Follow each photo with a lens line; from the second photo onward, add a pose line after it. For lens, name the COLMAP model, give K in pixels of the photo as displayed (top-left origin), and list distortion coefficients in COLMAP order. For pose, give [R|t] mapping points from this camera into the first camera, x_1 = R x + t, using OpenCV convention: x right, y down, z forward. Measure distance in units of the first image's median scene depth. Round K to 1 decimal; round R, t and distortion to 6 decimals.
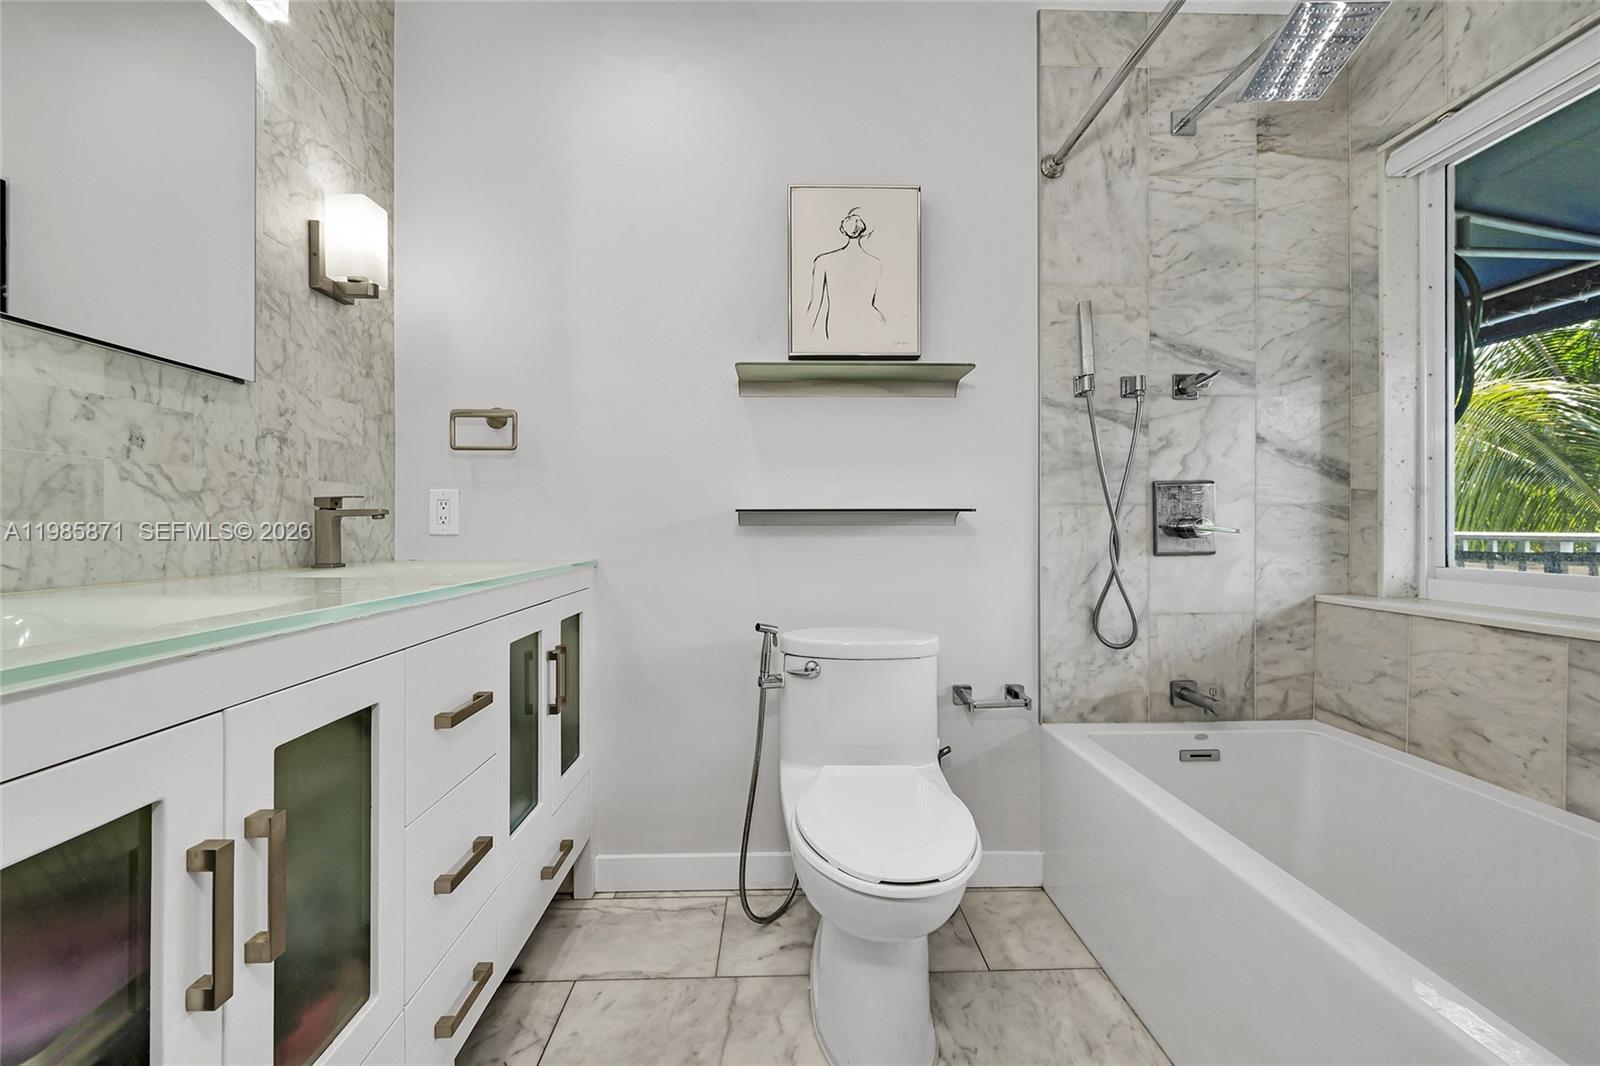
lens RADIAL K [[650.7, 0, 814.5], [0, 650.7, 526.3], [0, 0, 1]] dist [-0.004138, 0.000895]
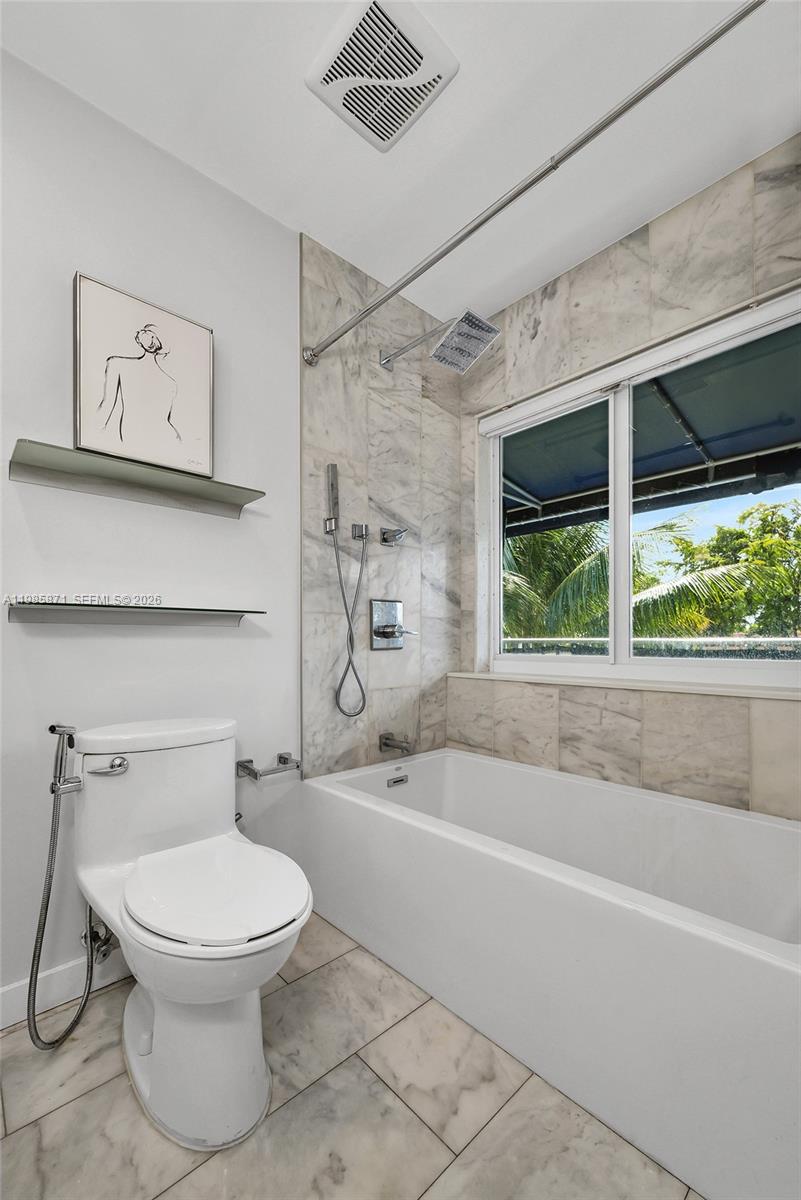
lens RADIAL K [[488.0, 0, 414.5], [0, 488.0, 641.0], [0, 0, 1]] dist [-0.004138, 0.000895]
pose [[0.756802, -0.003879, 0.653633, -0.124663], [0.004950, 0.999988, 0.000204, 0.025864], [-0.653626, 0.003081, 0.756811, 0.113775]]
